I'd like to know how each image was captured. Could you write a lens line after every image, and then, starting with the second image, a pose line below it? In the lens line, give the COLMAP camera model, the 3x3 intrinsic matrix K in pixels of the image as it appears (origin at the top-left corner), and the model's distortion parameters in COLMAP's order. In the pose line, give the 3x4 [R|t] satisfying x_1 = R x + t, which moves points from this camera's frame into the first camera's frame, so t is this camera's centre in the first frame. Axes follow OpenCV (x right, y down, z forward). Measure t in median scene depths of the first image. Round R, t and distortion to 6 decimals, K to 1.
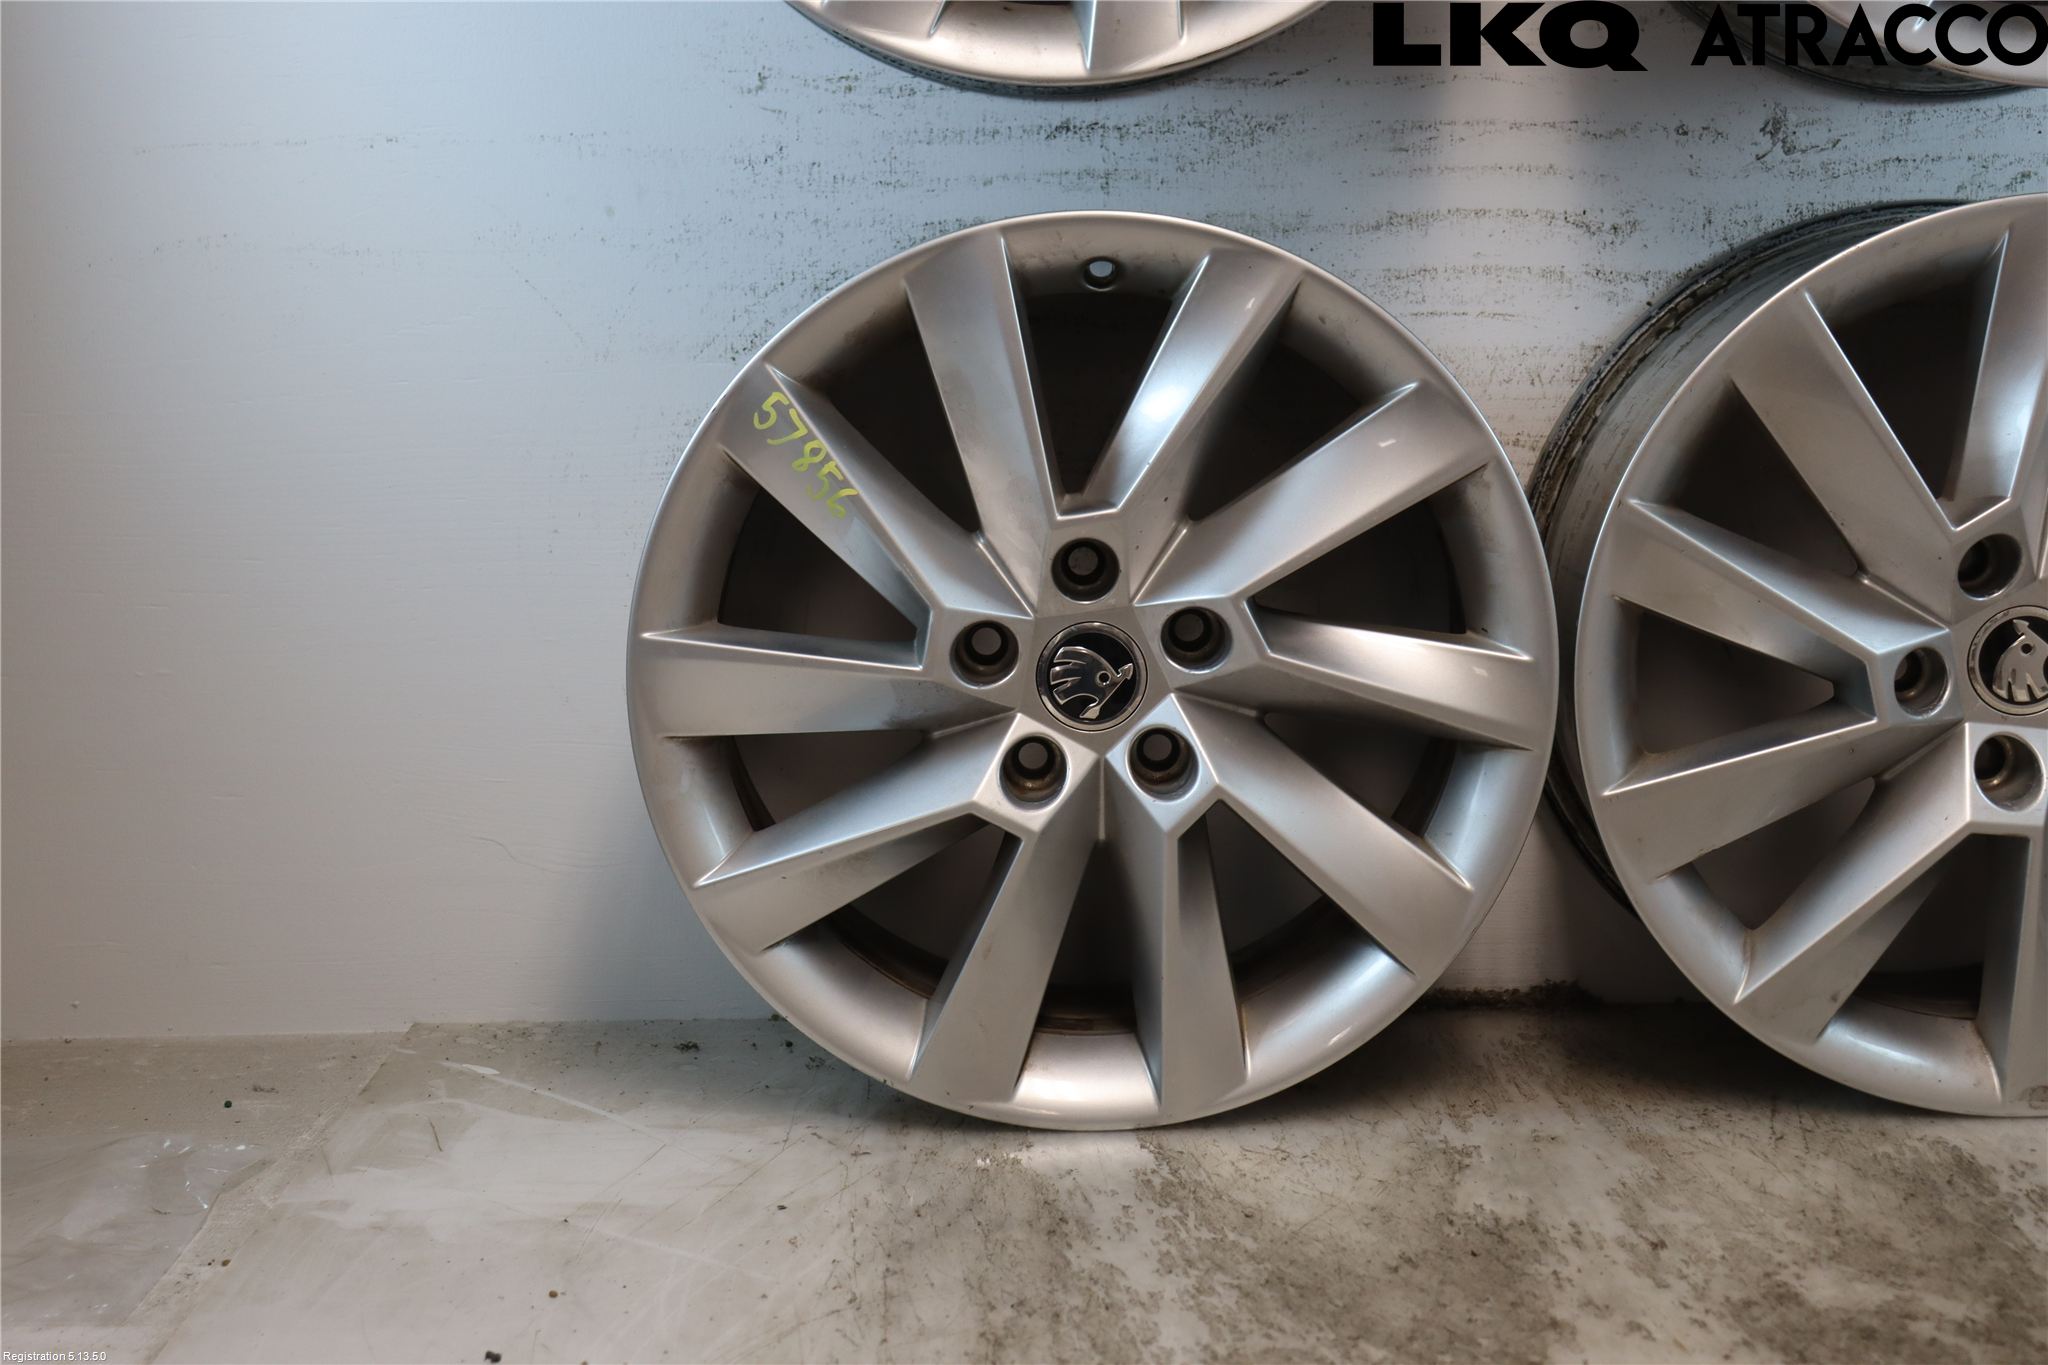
lens RADIAL K [[2714.4, 0, 1023.0], [0, 2714.4, 706.4], [0, 0, 1]] dist [-0.021796, 0.378018]
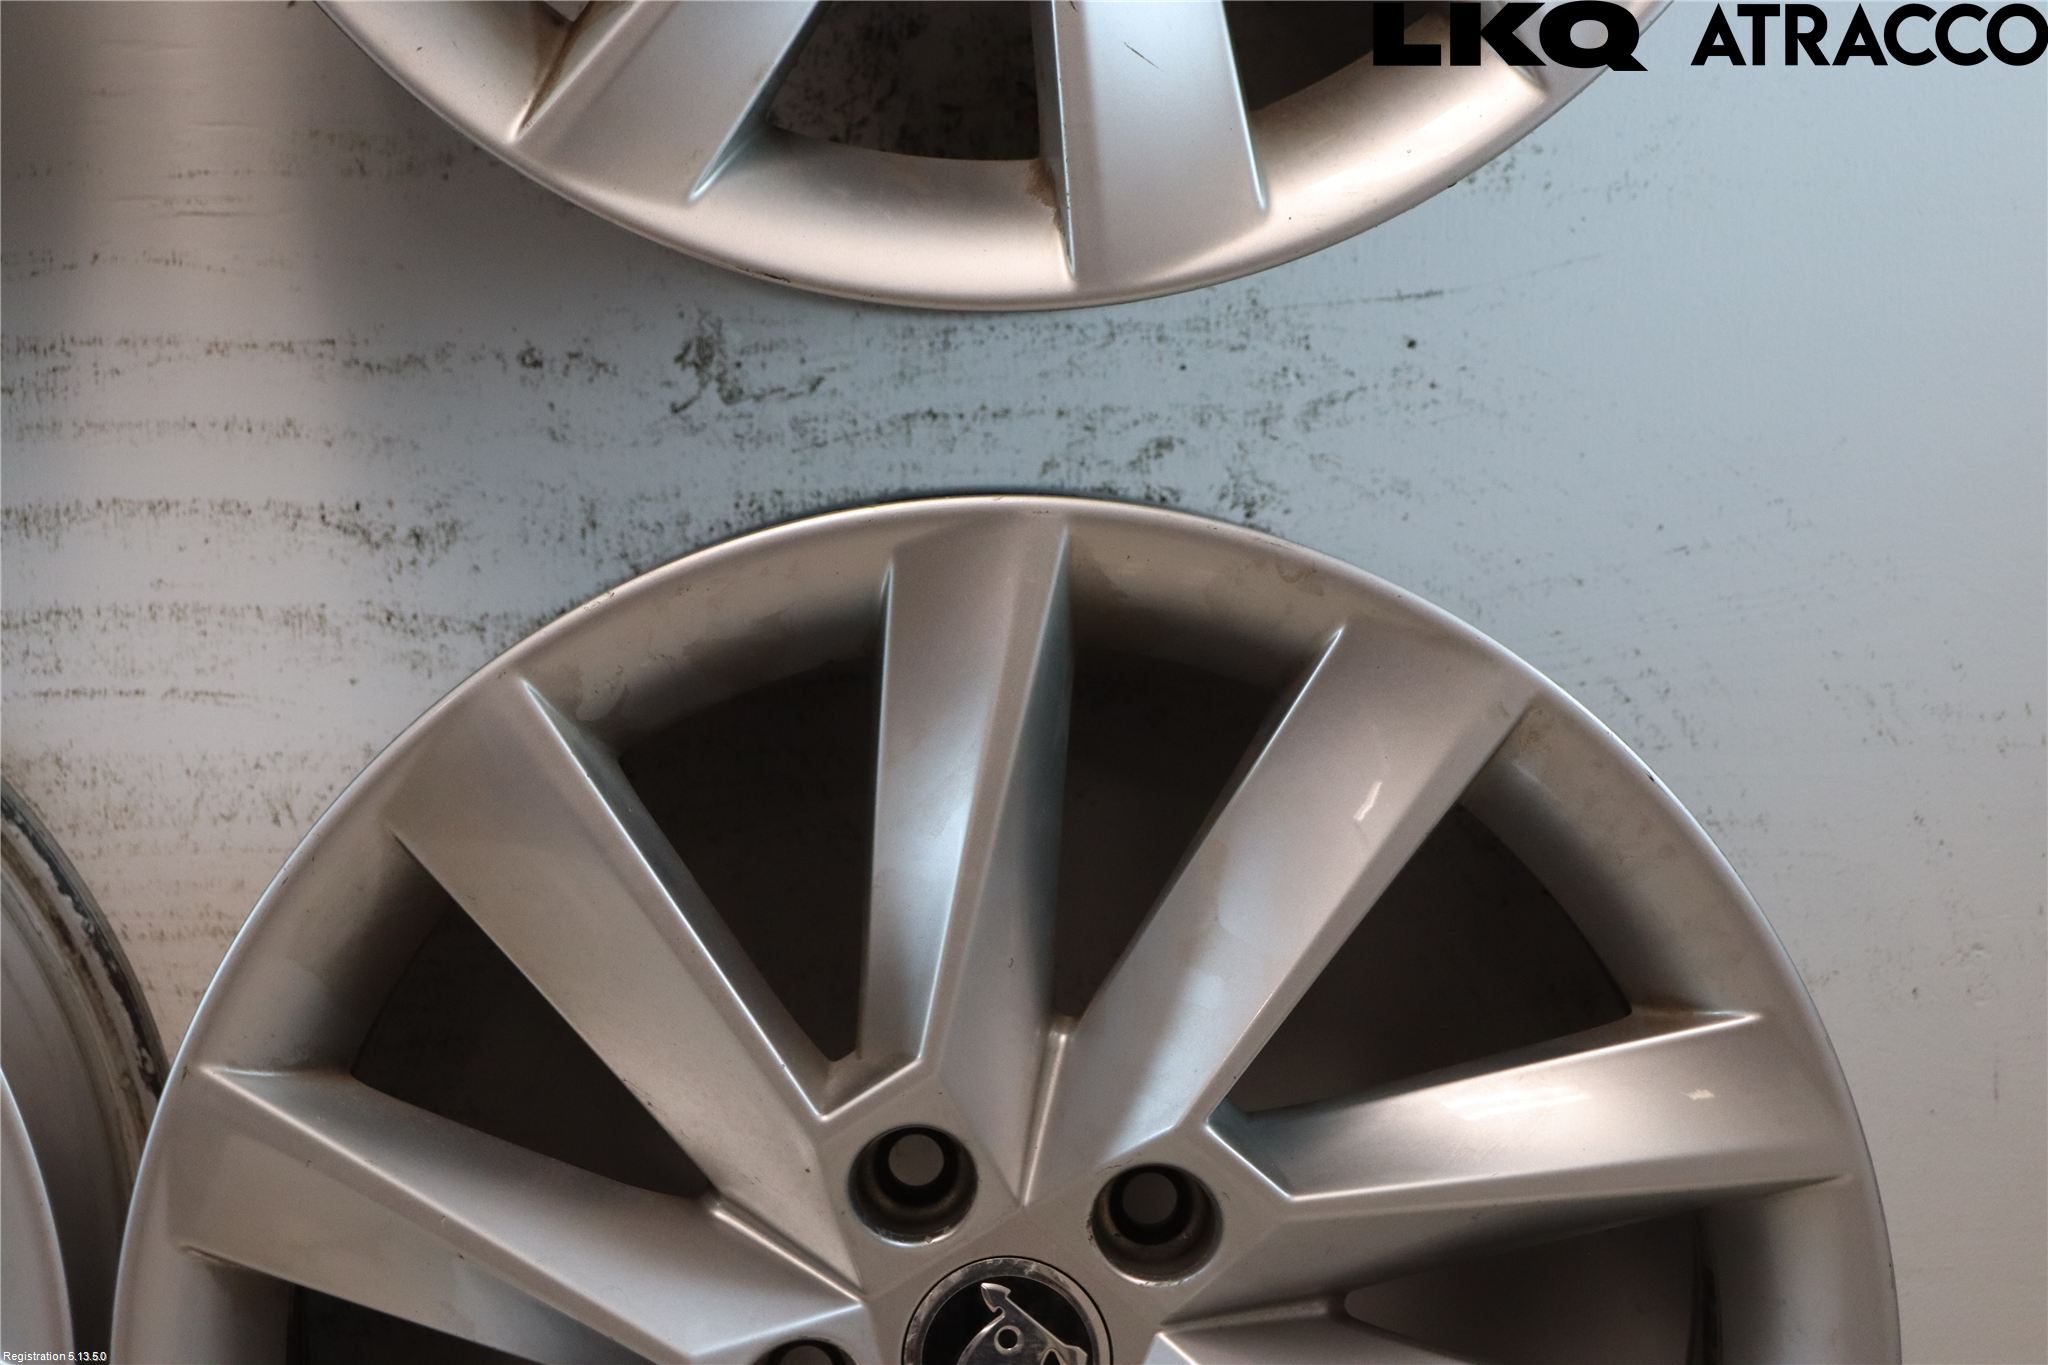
lens RADIAL K [[4915.6, 0, 1023.5], [0, 4915.6, 700.1], [0, 0, 1]] dist [0.385058, 0.882823]
pose [[0.999995, -0.003118, 0.000899, 0.367630], [0.003198, 0.993961, -0.109692, -0.038771], [-0.000552, 0.109694, 0.993965, 0.030307]]
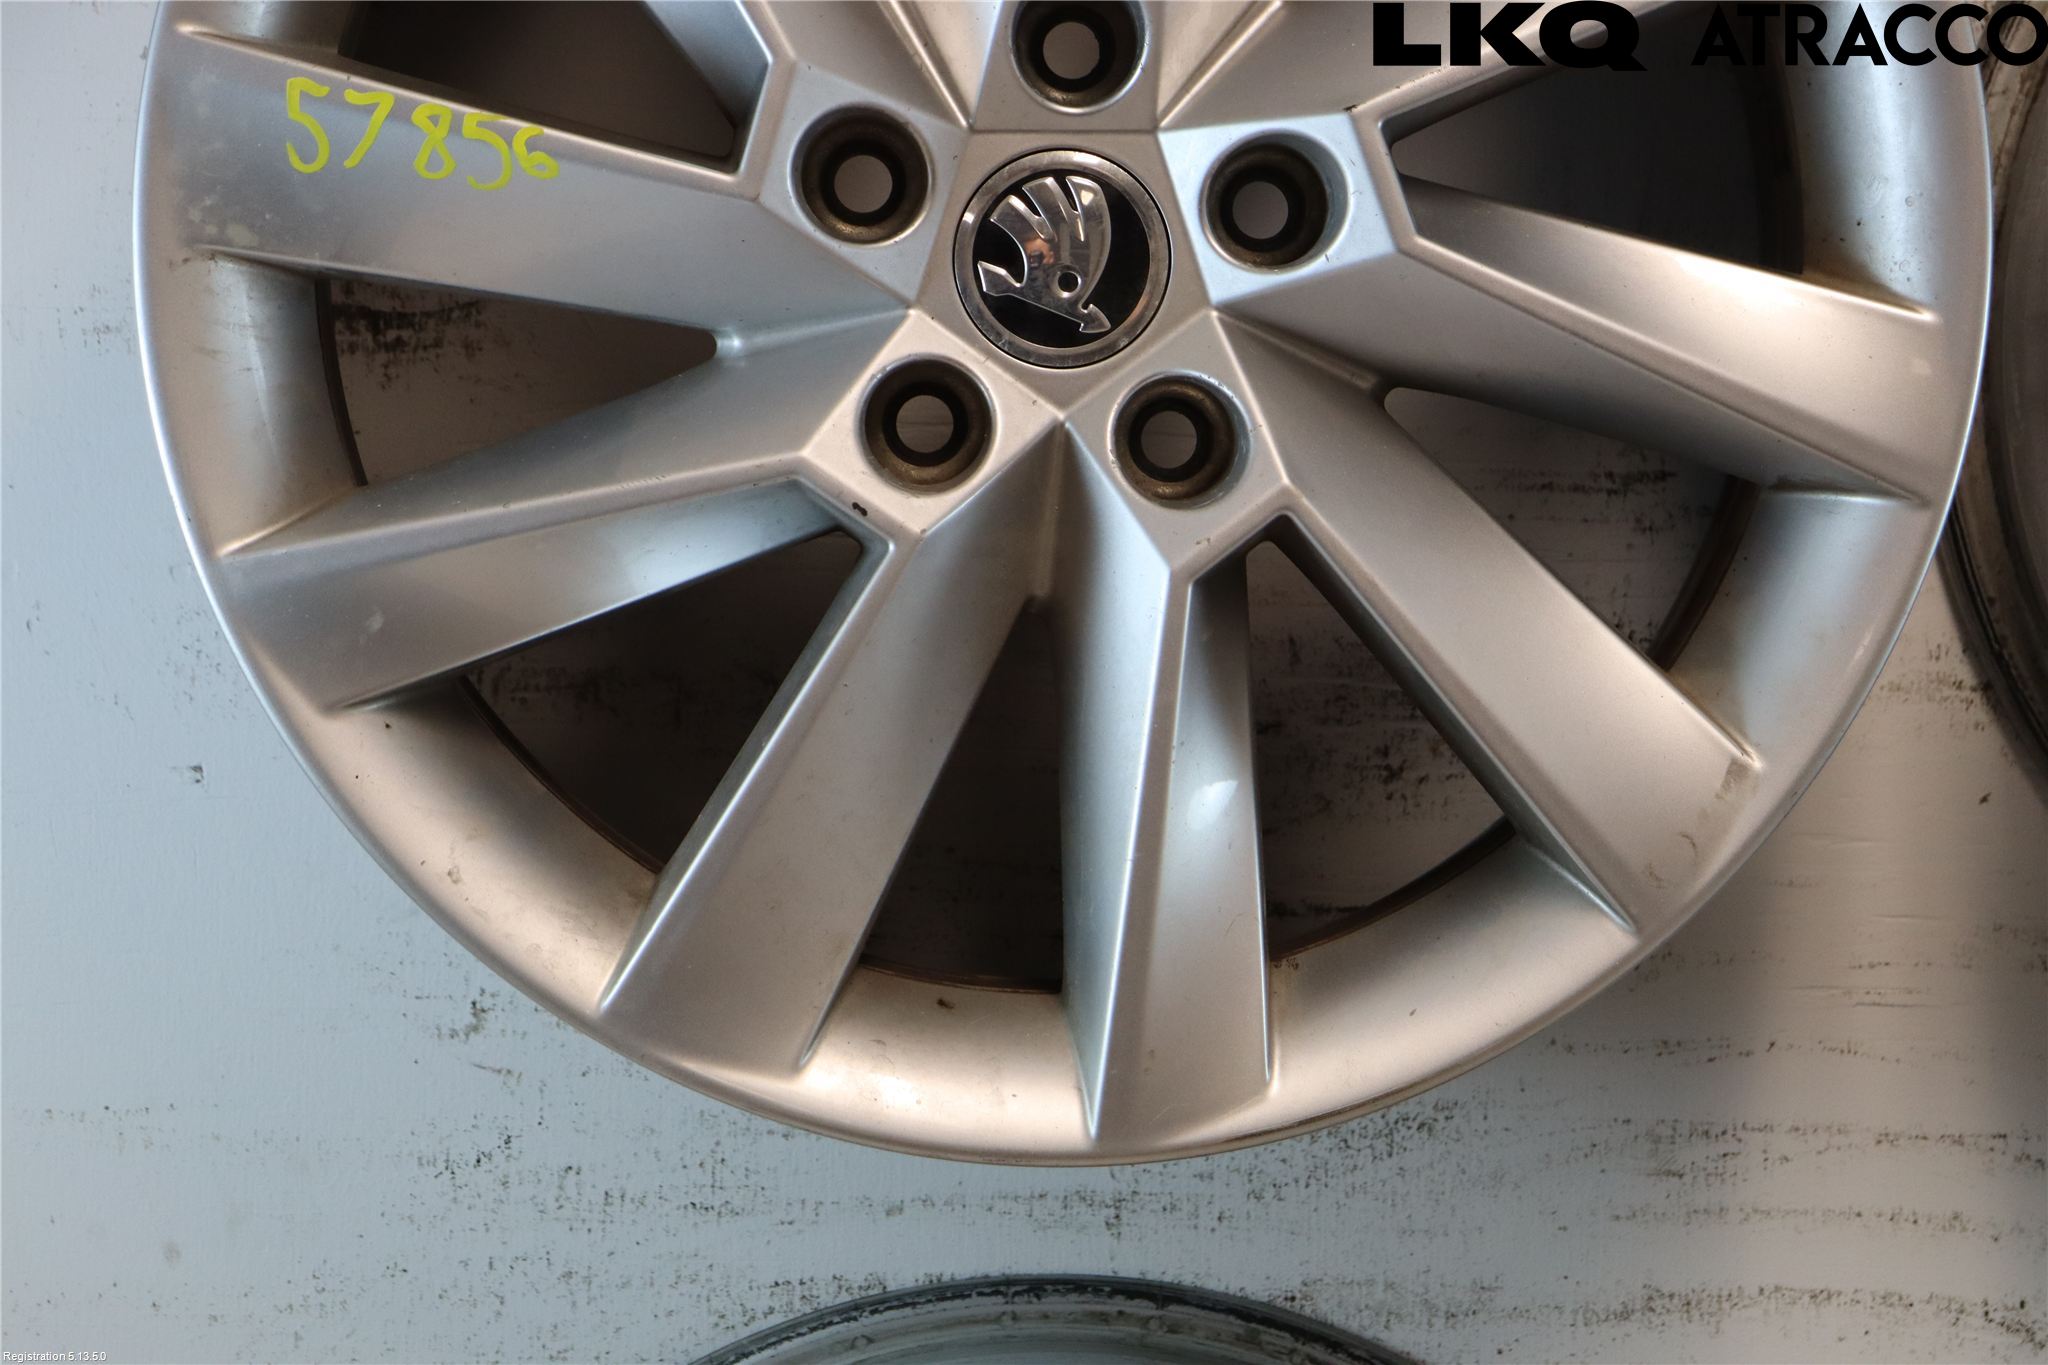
lens RADIAL K [[4915.6, 0, 1023.5], [0, 4915.6, 700.1], [0, 0, 1]] dist [0.385058, 0.882823]
pose [[0.999351, 0.029389, 0.020820, -0.011703], [-0.026540, 0.991683, -0.125940, -0.185157], [-0.024348, 0.125306, 0.991819, 0.024019]]
